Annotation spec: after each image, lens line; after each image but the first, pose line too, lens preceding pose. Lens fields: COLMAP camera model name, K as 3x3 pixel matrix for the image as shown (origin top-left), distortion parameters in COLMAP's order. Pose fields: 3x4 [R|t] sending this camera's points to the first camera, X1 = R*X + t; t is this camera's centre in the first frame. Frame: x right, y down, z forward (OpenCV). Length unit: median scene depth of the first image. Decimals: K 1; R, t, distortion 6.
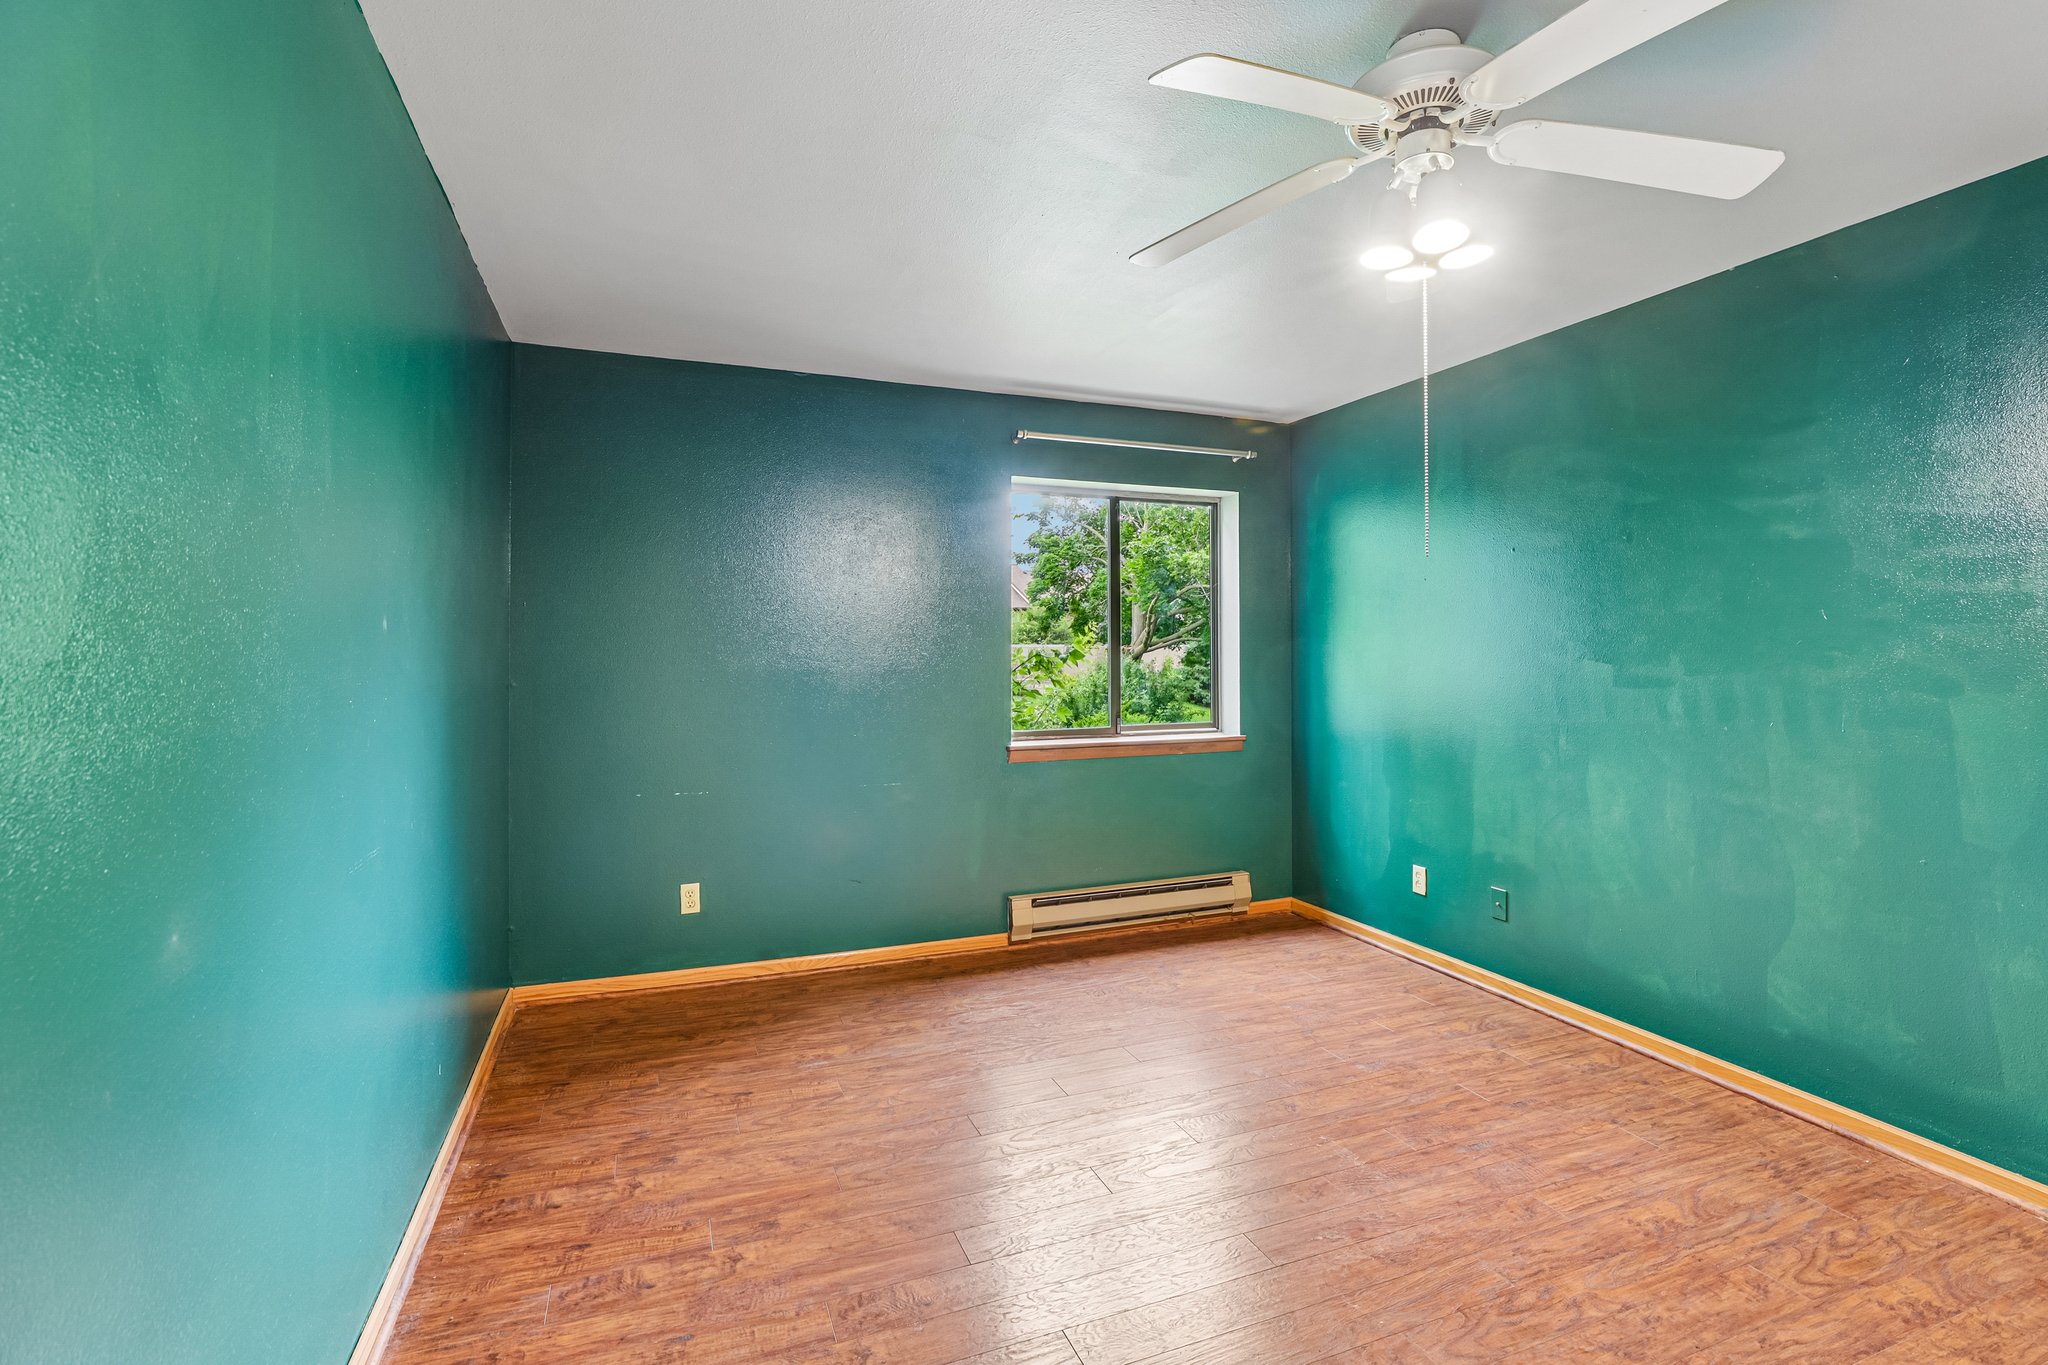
lens RADIAL K [[935.6, 0, 1039.9], [0, 935.6, 655.9], [0, 0, 1]] dist [-0.028288, 0.010996]
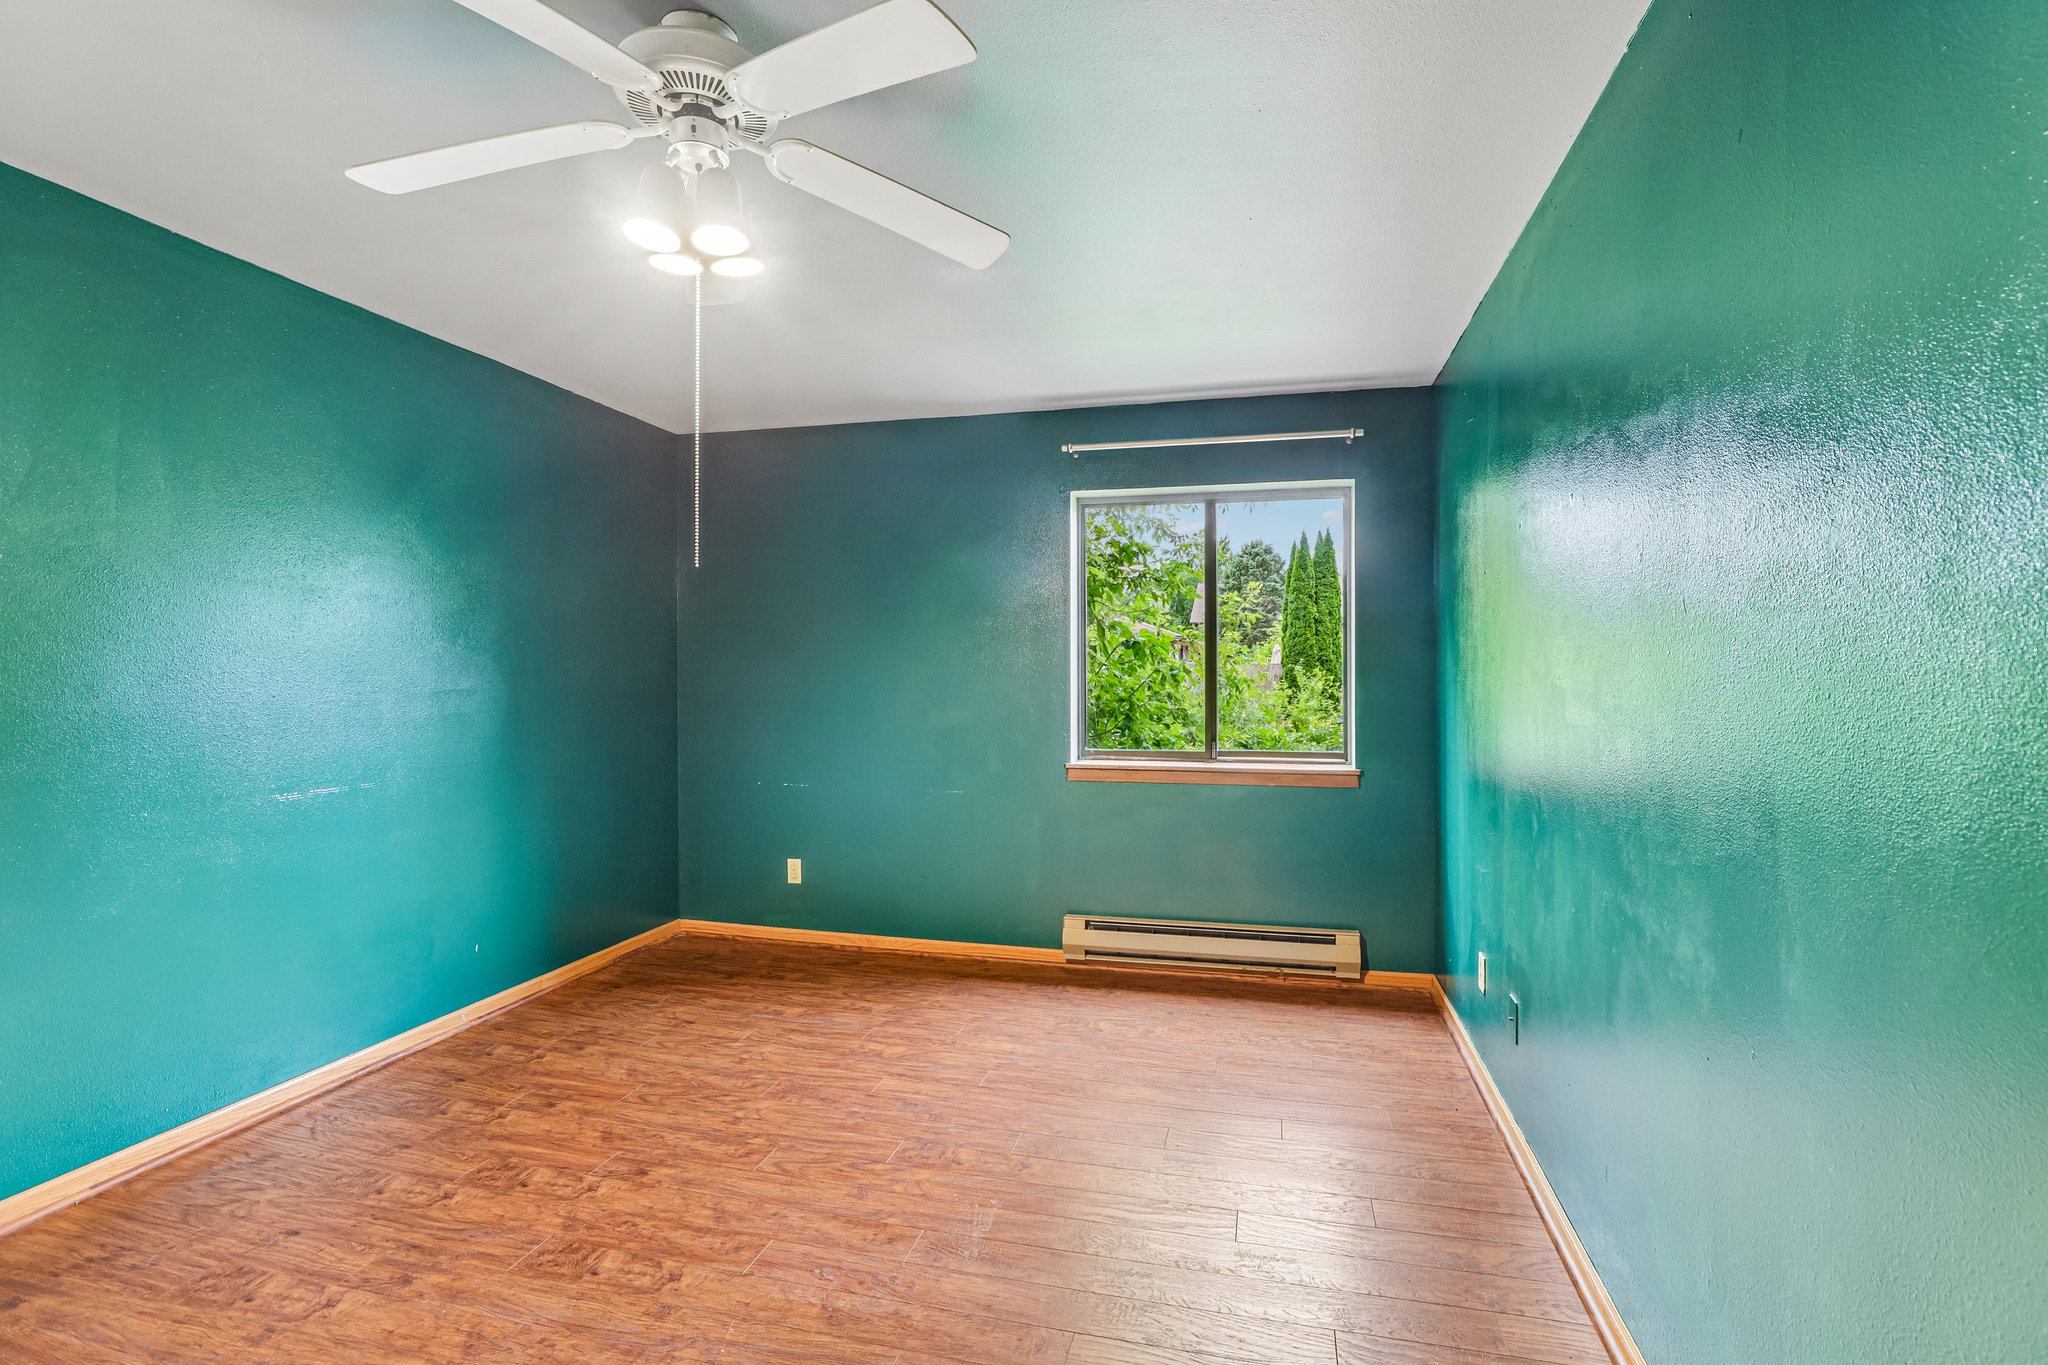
lens RADIAL K [[932.7, 0, 1024.0], [0, 932.7, 682.5], [0, 0, 1]] dist [-0.030199, 0.010886]
pose [[0.810193, 0.010384, -0.586072, 0.514740], [-0.002330, 0.999892, 0.014496, -0.004556], [0.586159, -0.010379, 0.810129, 0.169613]]
